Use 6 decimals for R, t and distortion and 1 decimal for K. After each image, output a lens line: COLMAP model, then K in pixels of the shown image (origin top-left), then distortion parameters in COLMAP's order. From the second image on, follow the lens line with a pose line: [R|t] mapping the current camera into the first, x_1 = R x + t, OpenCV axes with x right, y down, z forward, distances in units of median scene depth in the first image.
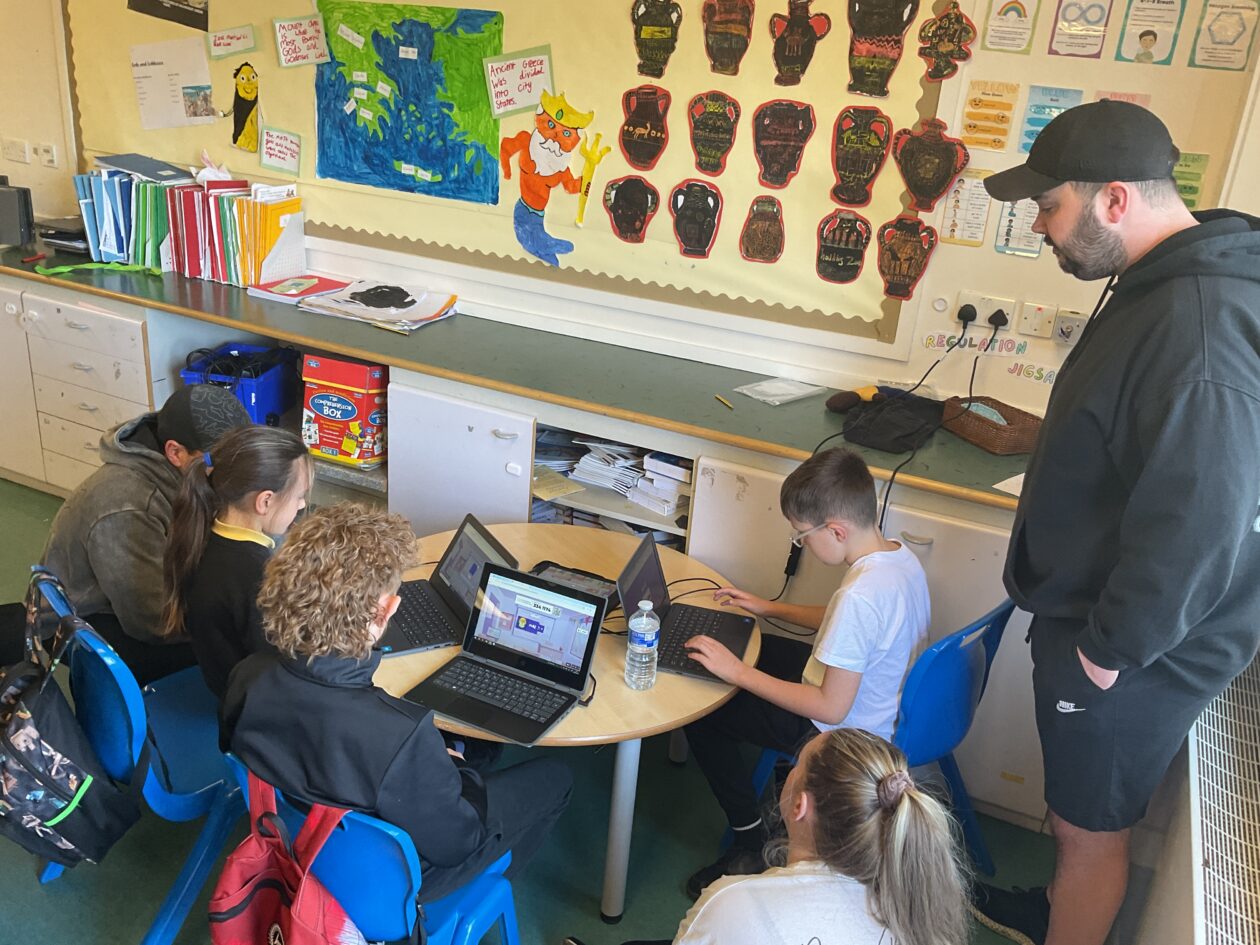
lens RADIAL K [[1078.9, 0, 631.5], [0, 1078.9, 474.4], [0, 0, 1]] dist [0.012641, -0.037848]
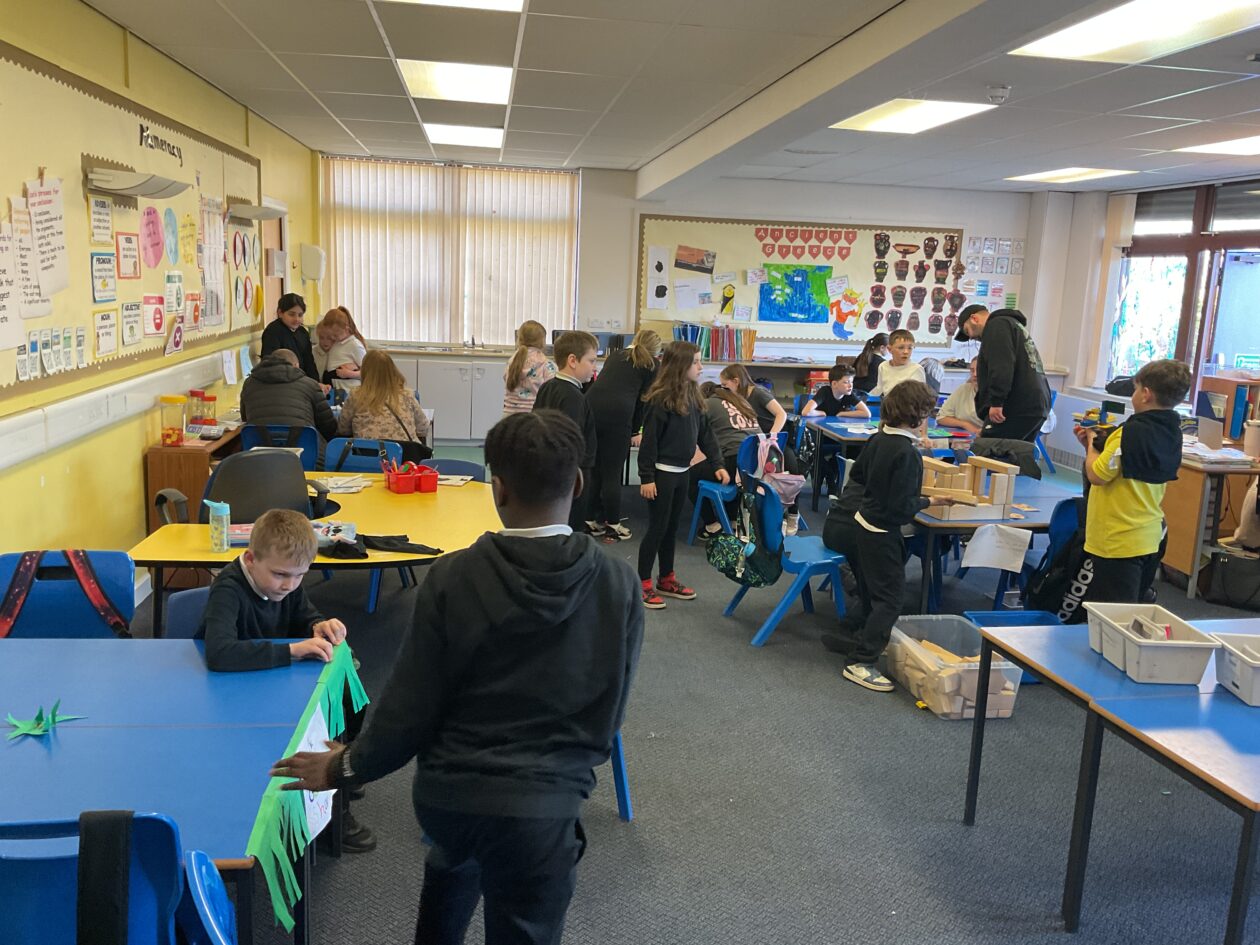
lens RADIAL K [[1078.9, 0, 628.2], [0, 1078.9, 476.4], [0, 0, 1]] dist [0.012641, -0.037848]
pose [[0.841108, -0.143065, 0.521603, -2.524776], [0.223567, 0.970103, -0.094433, 0.384517], [-0.492498, 0.196042, 0.847946, -1.418909]]
